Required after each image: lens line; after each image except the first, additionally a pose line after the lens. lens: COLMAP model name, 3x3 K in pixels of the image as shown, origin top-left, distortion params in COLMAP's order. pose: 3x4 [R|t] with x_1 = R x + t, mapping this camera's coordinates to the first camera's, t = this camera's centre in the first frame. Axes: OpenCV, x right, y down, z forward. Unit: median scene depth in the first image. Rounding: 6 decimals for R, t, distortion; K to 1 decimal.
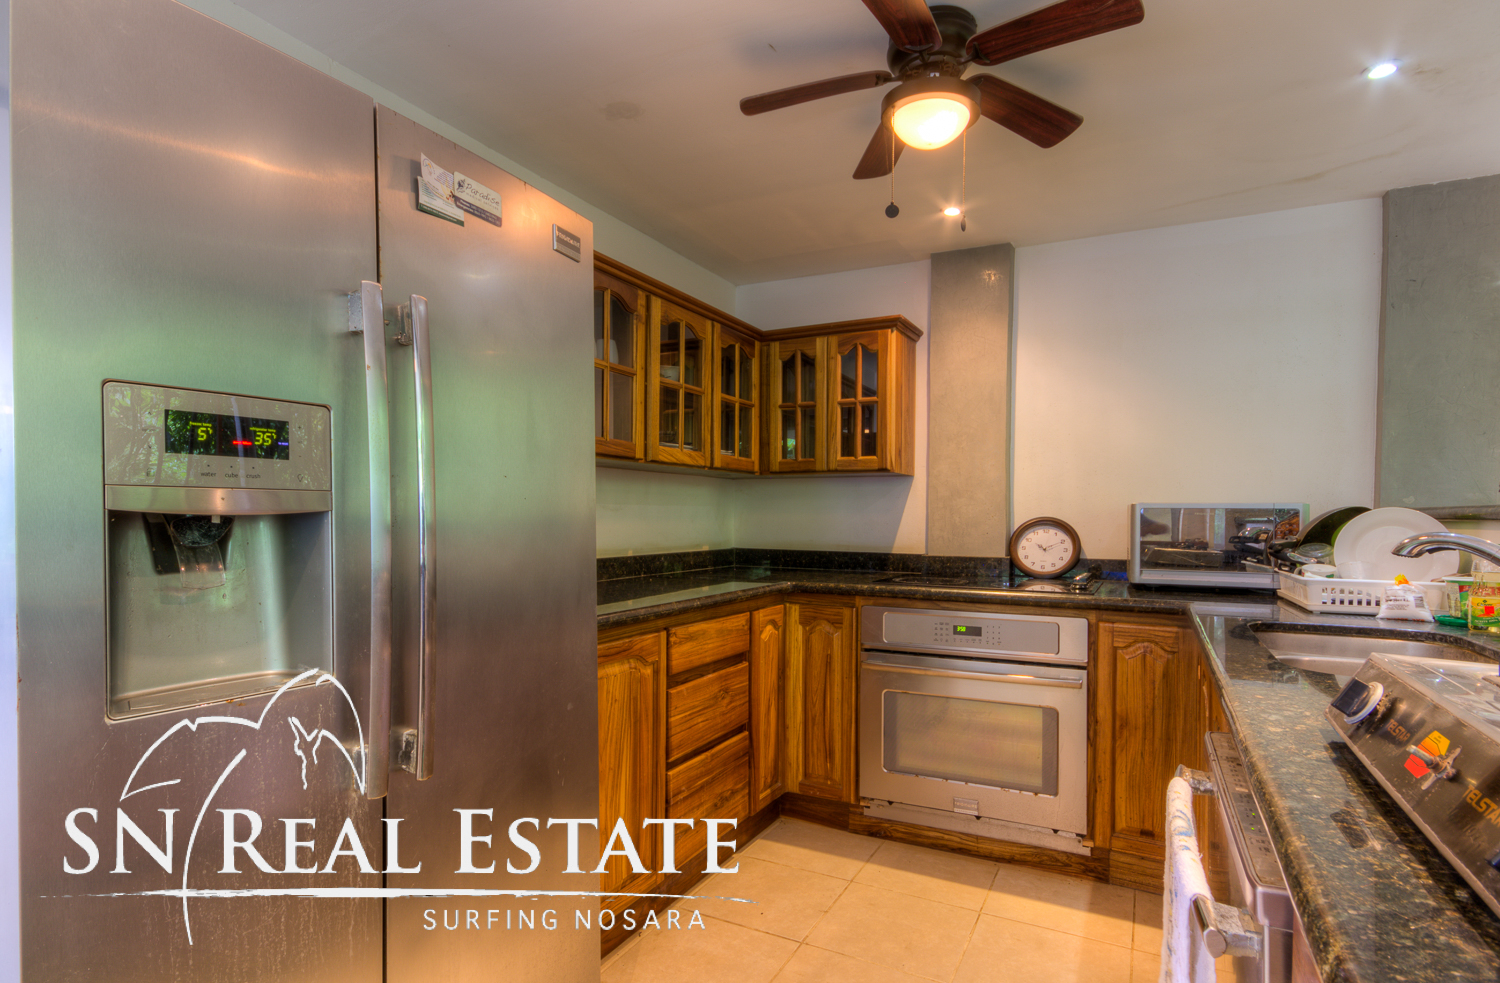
lens RADIAL K [[767.0, 0, 750.9], [0, 767.0, 525.2], [0, 0, 1]] dist [0.015393, 0.000912]
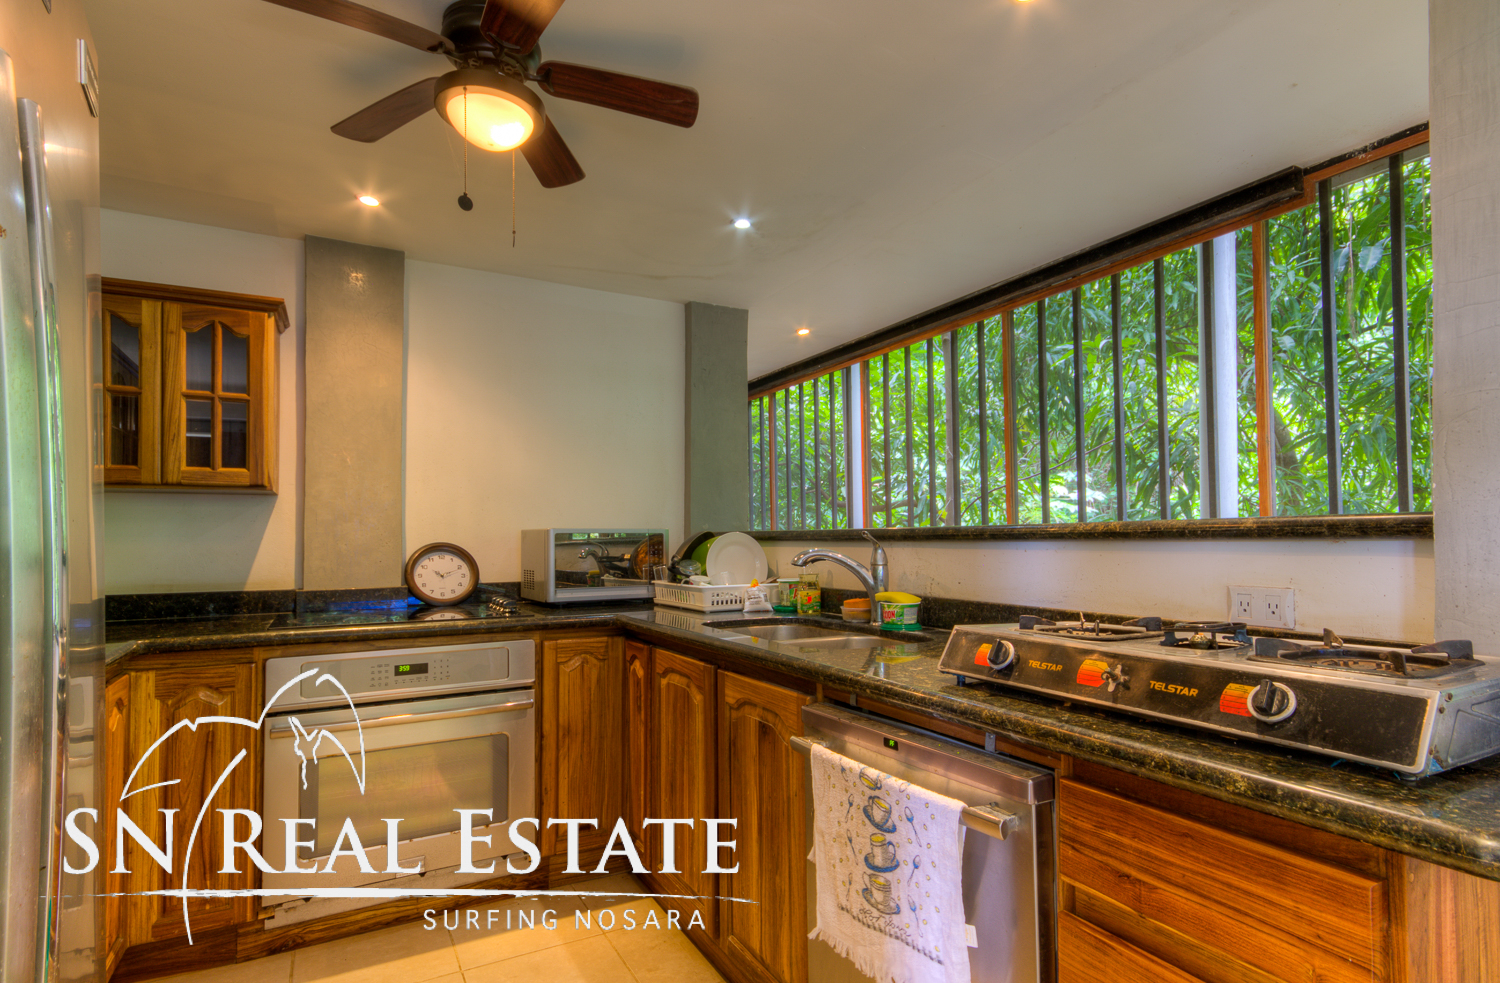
lens RADIAL K [[779.4, 0, 749.6], [0, 779.4, 522.8], [0, 0, 1]] dist [0.010418, 0.013541]
pose [[0.569155, 0.007178, 0.822199, -0.228839], [0.021831, 0.999477, -0.023837, -0.004231], [-0.821941, 0.031517, 0.568701, 0.130836]]
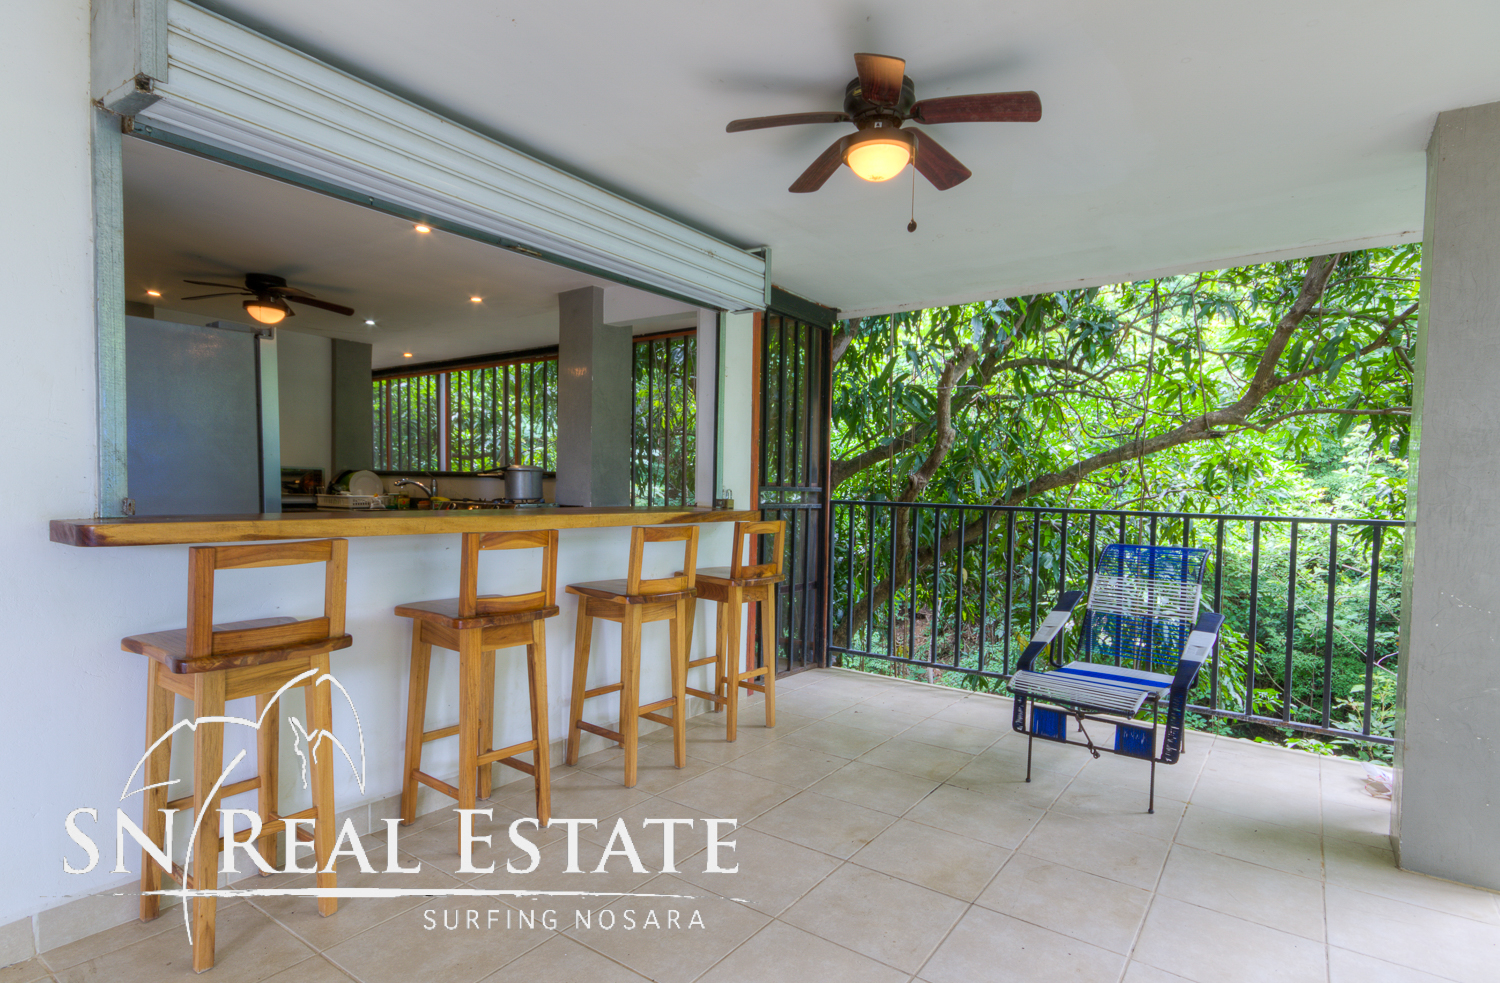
lens RADIAL K [[779.4, 0, 749.6], [0, 779.4, 522.8], [0, 0, 1]] dist [0.010418, 0.013541]
pose [[0.149757, -0.047981, 0.987558, -1.319281], [-0.007369, 0.998740, 0.049642, 0.011531], [-0.988695, -0.014712, 0.149214, -0.603058]]
